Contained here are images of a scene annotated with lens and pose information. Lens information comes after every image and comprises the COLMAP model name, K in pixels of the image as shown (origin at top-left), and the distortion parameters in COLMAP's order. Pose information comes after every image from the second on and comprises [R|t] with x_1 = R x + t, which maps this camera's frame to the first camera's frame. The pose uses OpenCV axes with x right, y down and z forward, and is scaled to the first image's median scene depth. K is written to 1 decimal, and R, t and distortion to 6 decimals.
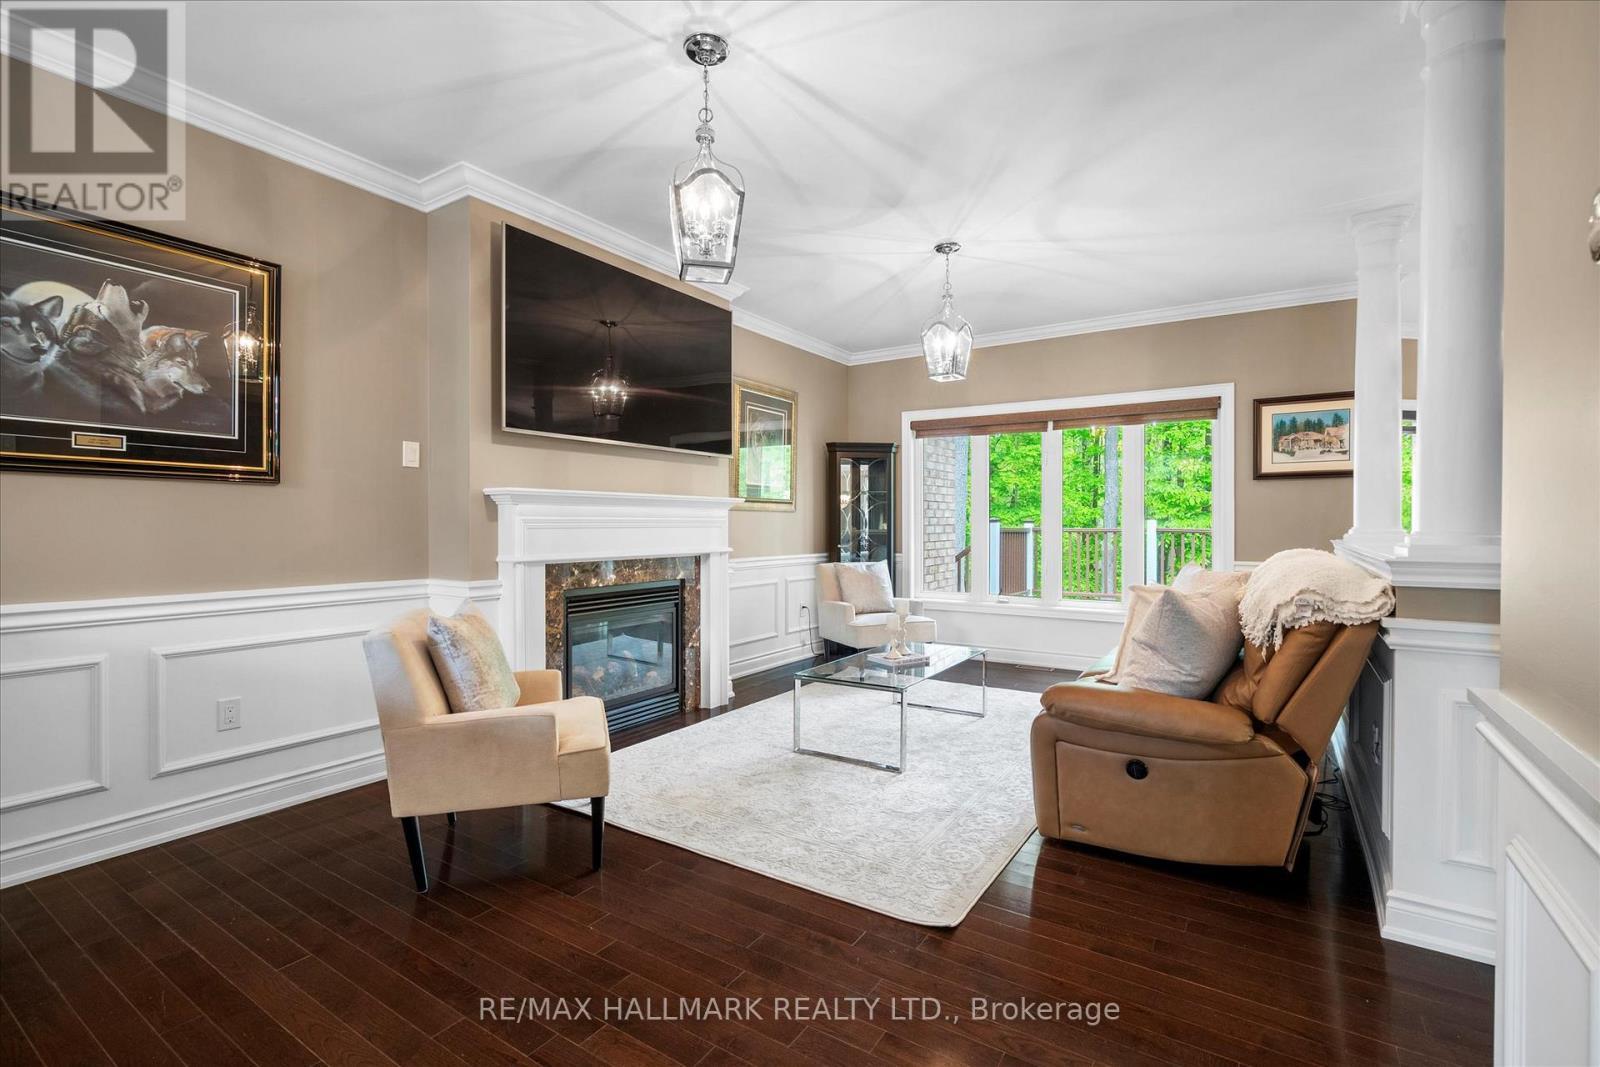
lens RADIAL K [[735.0, 0, 800.0], [0, 735.0, 533.5], [0, 0, 1]] dist [-0.000670, -0.000052]
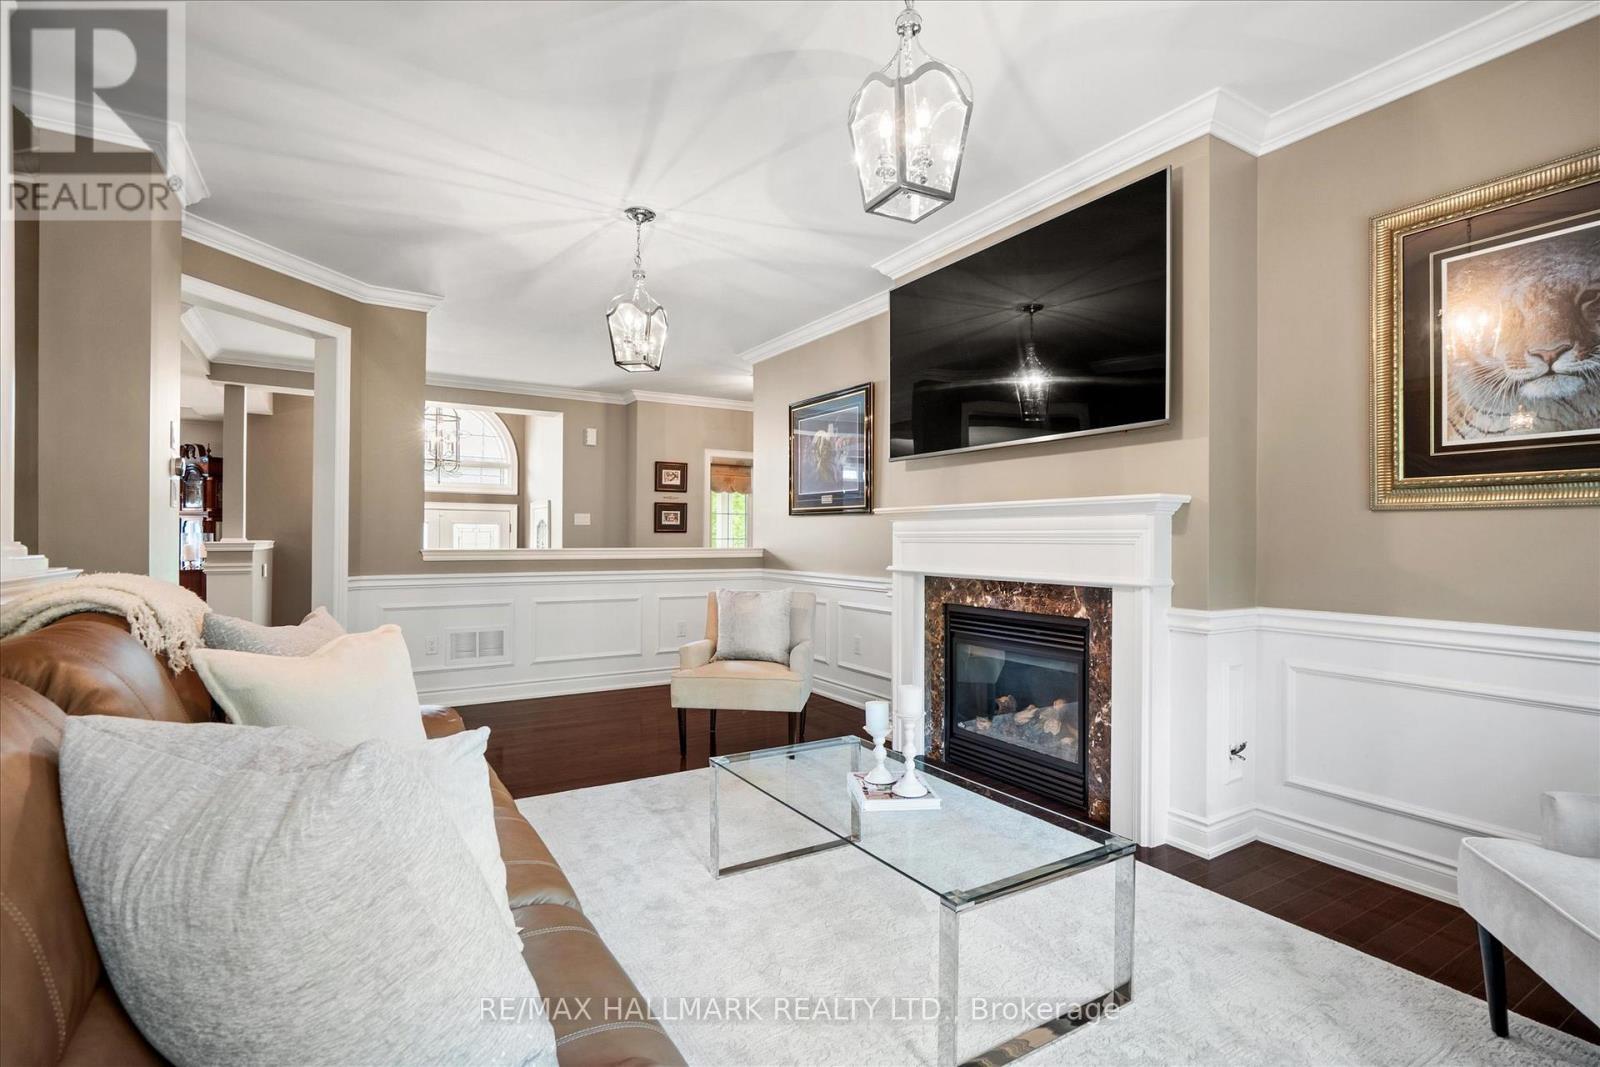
lens RADIAL K [[751.7, 0, 800.0], [0, 751.7, 533.5], [0, 0, 1]] dist [-0.003033, -0.000366]
pose [[-0.426739, -0.009445, -0.904325, 0.704034], [-0.019495, 0.999809, -0.001243, -0.014721], [0.904164, 0.017099, -0.426842, 1.251698]]
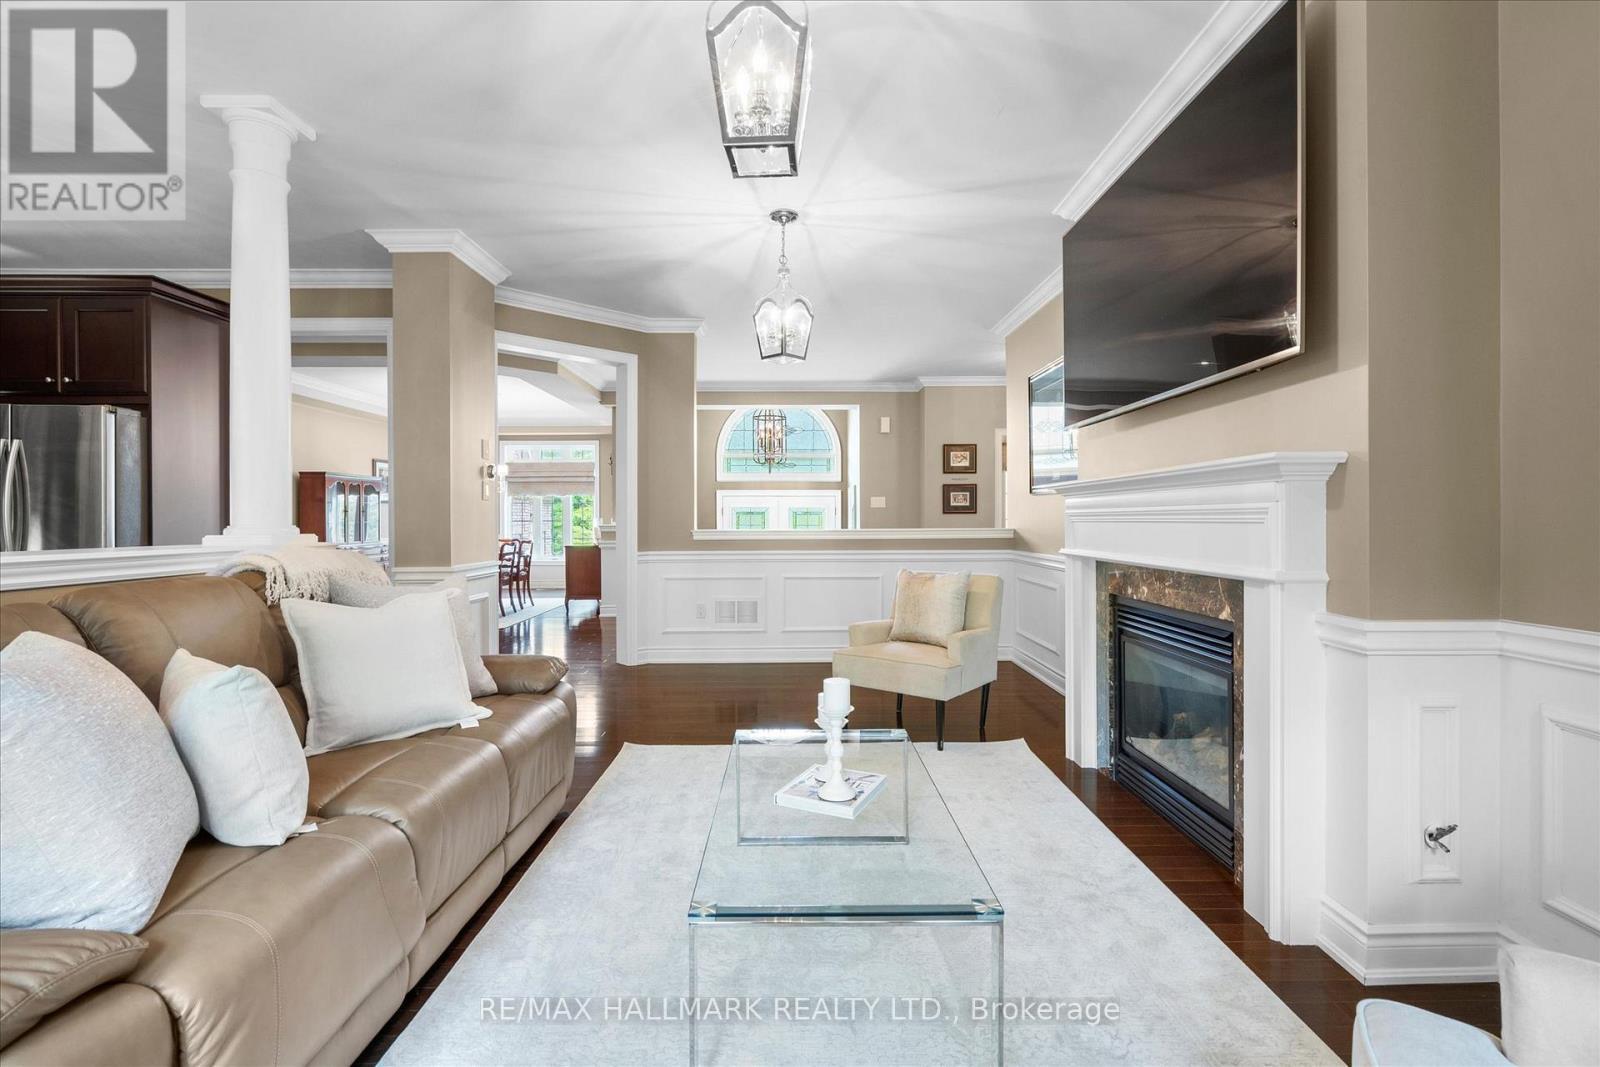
lens RADIAL K [[720.0, 0, 802.3], [0, 720.0, 518.6], [0, 0, 1]] dist [-0.000780, 0.000015]
pose [[-0.830633, 0.001218, -0.556820, 0.450443], [-0.006020, 0.999920, 0.011167, -0.018544], [0.556788, 0.012627, -0.830558, 1.487051]]
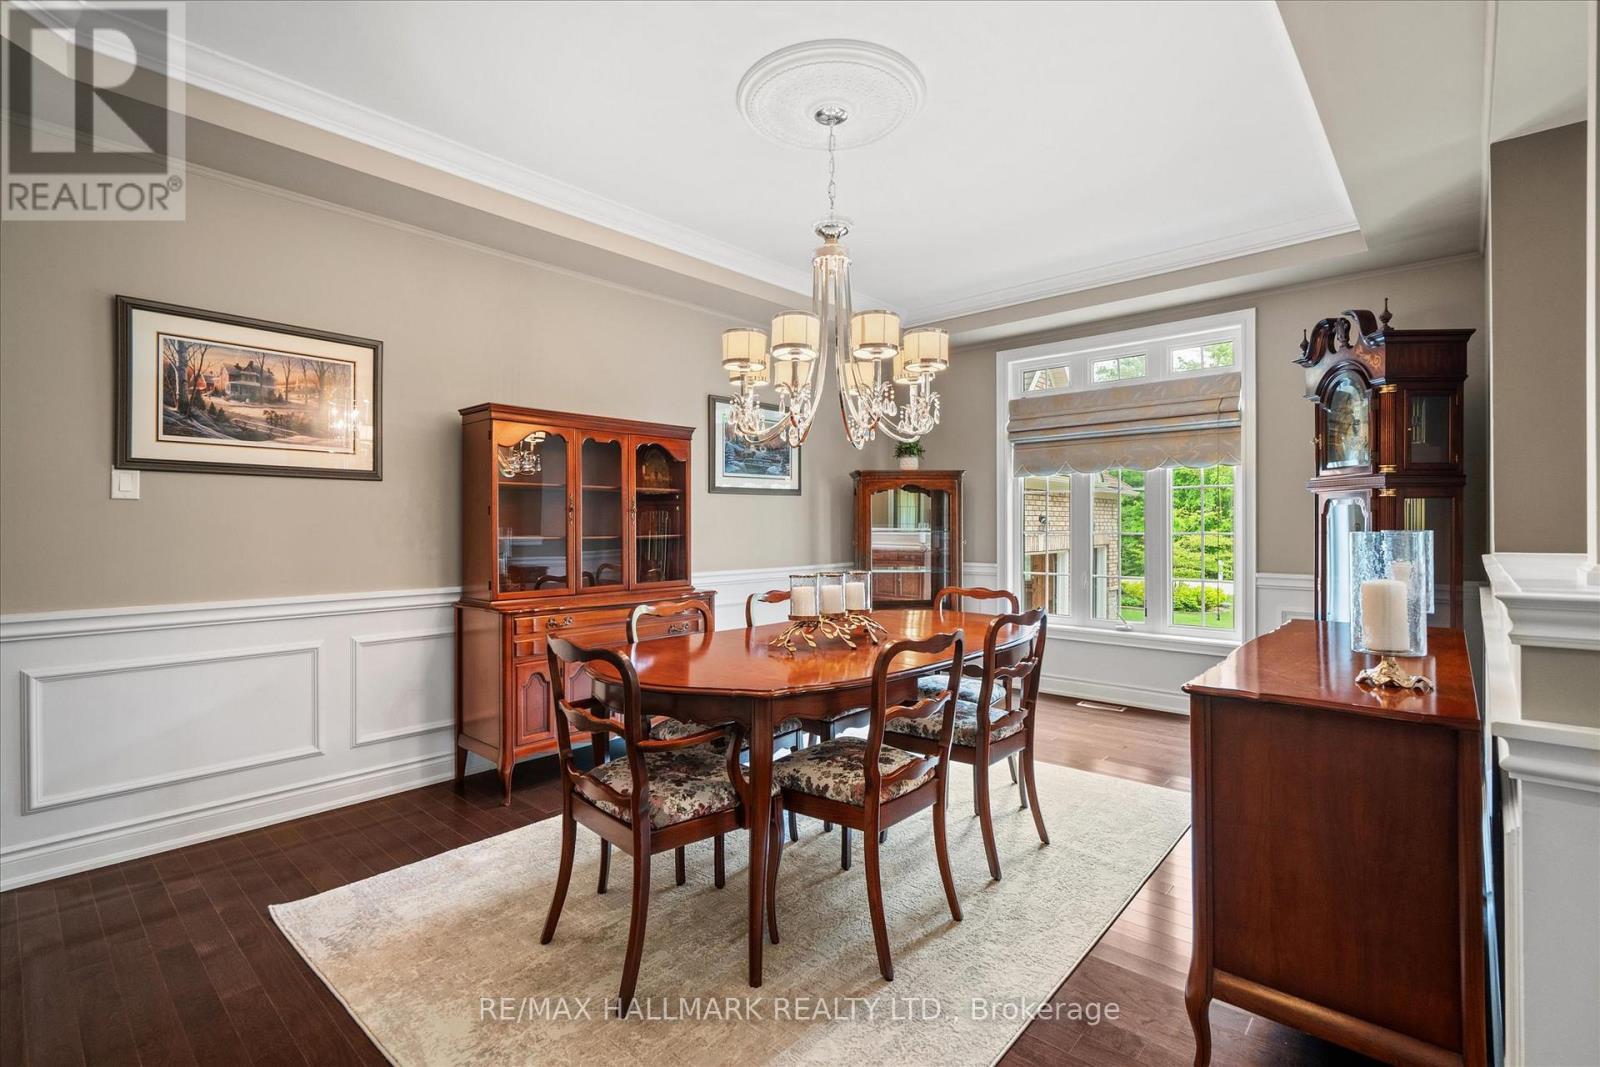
lens RADIAL K [[735.0, 0, 800.0], [0, 735.0, 533.5], [0, 0, 1]] dist [-0.000670, -0.000052]
pose [[-0.988623, -0.002851, 0.150385, -0.043453], [-0.000567, 0.999884, 0.015231, 0.009798], [-0.150411, 0.014972, -0.988510, -0.402524]]
